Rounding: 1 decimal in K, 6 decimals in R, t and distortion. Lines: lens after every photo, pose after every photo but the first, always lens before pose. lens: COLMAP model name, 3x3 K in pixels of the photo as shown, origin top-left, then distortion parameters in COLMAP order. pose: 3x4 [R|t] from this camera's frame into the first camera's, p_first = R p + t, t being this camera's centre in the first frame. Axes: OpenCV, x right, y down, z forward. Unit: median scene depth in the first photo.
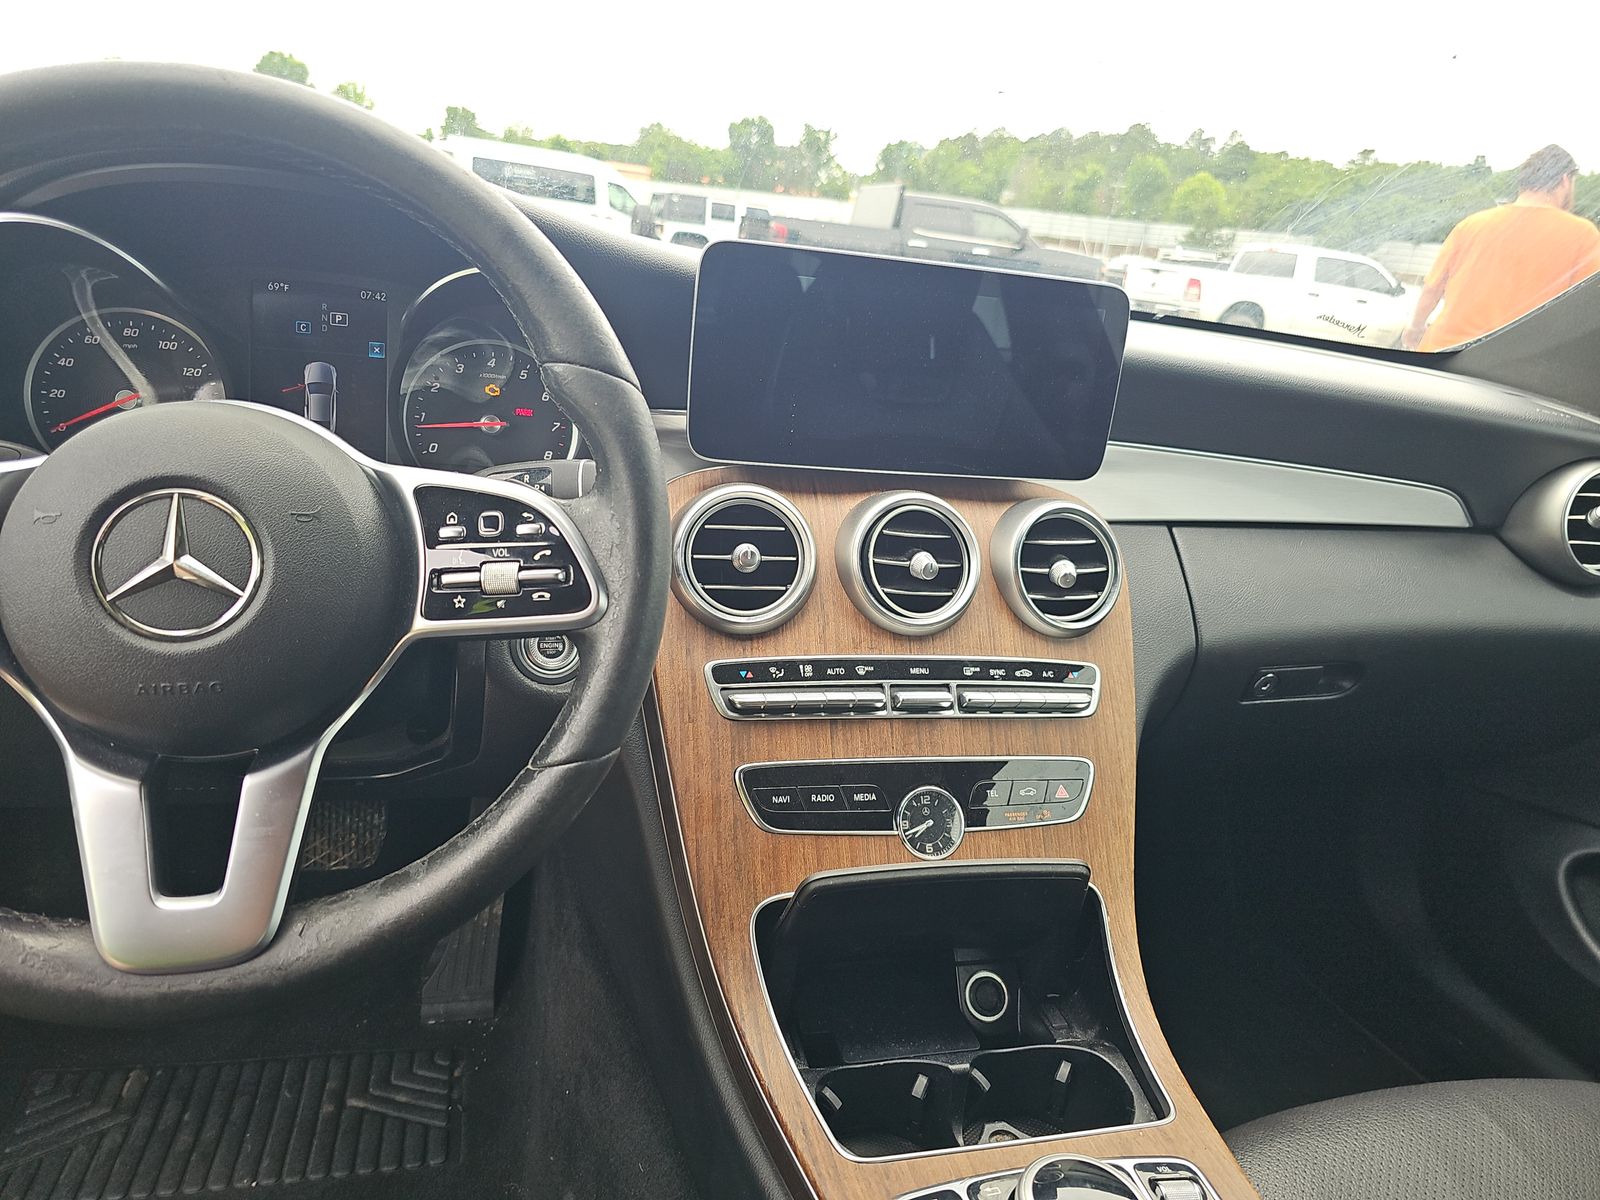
lens RADIAL K [[1064.6, 0, 800.7], [0, 1064.6, 579.2], [0, 0, 1]] dist [0.040341, -0.042444]
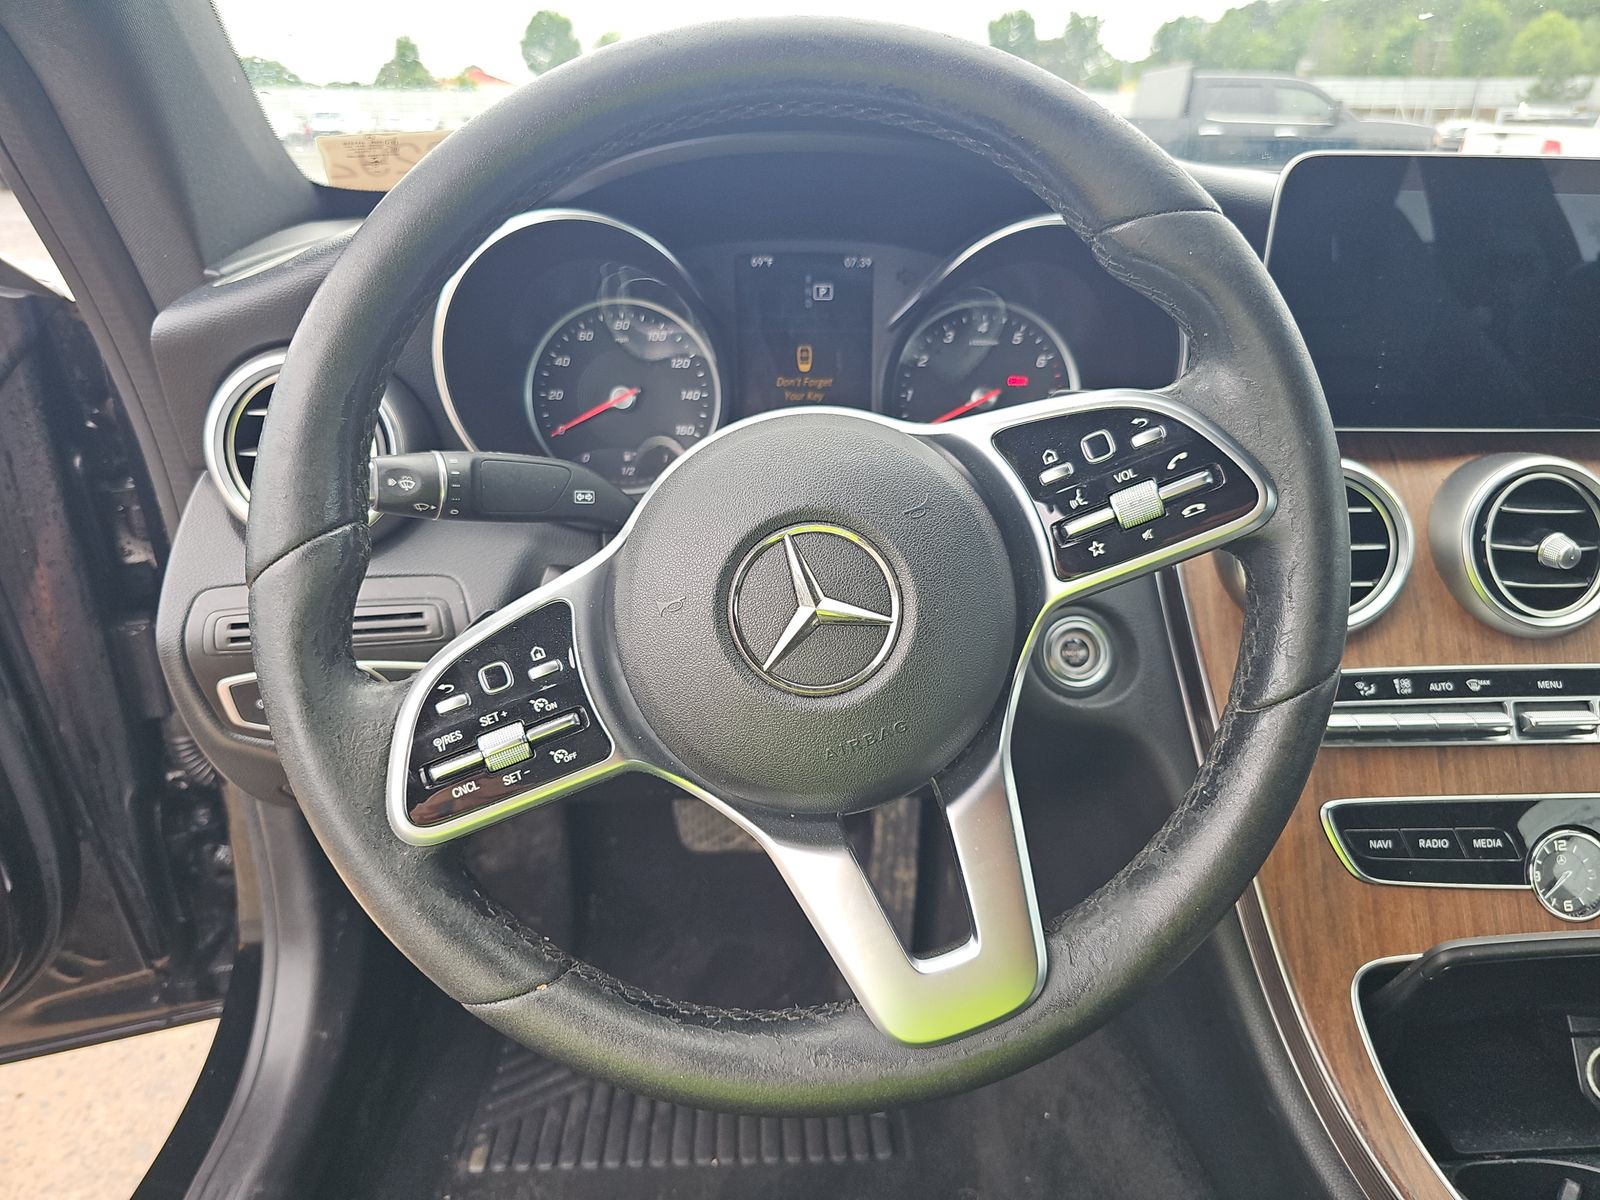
lens RADIAL K [[1064.6, 0, 809.2], [0, 1064.6, 591.0], [0, 0, 1]] dist [0.040341, -0.042444]
pose [[0.974603, -0.011755, -0.223629, -0.235918], [0.029537, 0.996644, 0.076338, -0.058097], [0.221981, -0.081005, 0.971680, 0.101664]]
